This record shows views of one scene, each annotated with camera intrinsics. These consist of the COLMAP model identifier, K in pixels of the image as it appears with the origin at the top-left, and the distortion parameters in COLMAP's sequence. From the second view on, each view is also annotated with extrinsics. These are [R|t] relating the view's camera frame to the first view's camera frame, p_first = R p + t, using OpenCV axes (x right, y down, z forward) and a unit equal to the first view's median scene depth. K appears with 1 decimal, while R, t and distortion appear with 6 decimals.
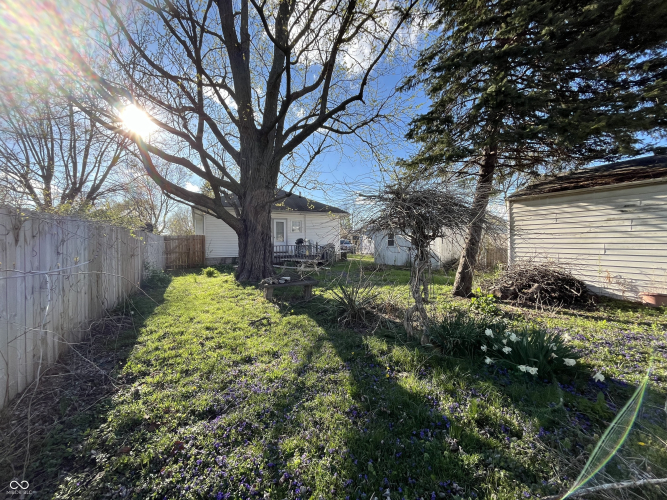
lens RADIAL K [[269.9, 0, 330.3], [0, 269.9, 249.7], [0, 0, 1]] dist [-0.002751, -0.000214]
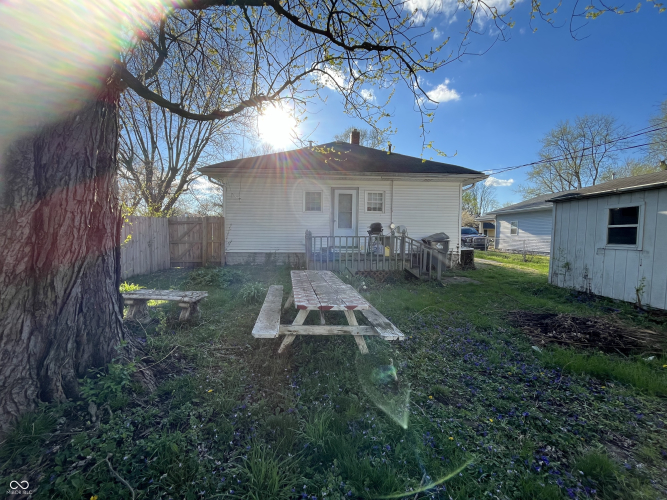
lens RADIAL K [[269.9, 0, 330.3], [0, 269.9, 249.7], [0, 0, 1]] dist [-0.002751, -0.000214]
pose [[0.913835, 0.044206, -0.403671, 0.018759], [-0.026323, 0.998415, 0.049746, -0.012343], [0.405231, -0.034834, 0.913551, 0.438686]]
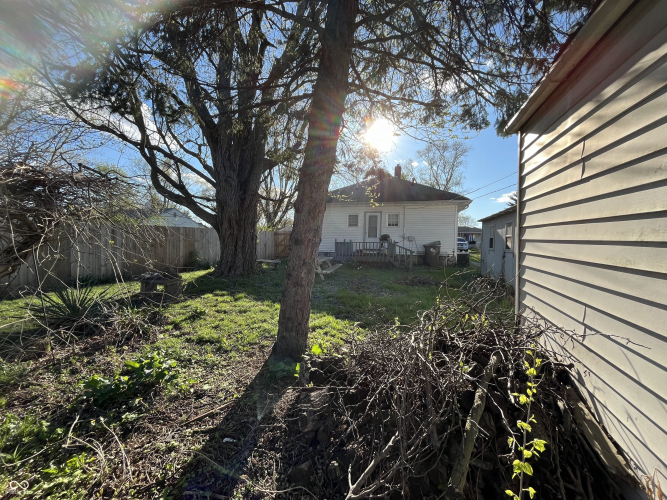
lens RADIAL K [[269.9, 0, 330.3], [0, 269.9, 249.7], [0, 0, 1]] dist [-0.002751, -0.000214]
pose [[0.709267, 0.051795, -0.703035, 0.329481], [-0.038425, 0.998655, 0.034809, -0.015466], [0.703892, 0.002325, 0.710303, 0.254741]]
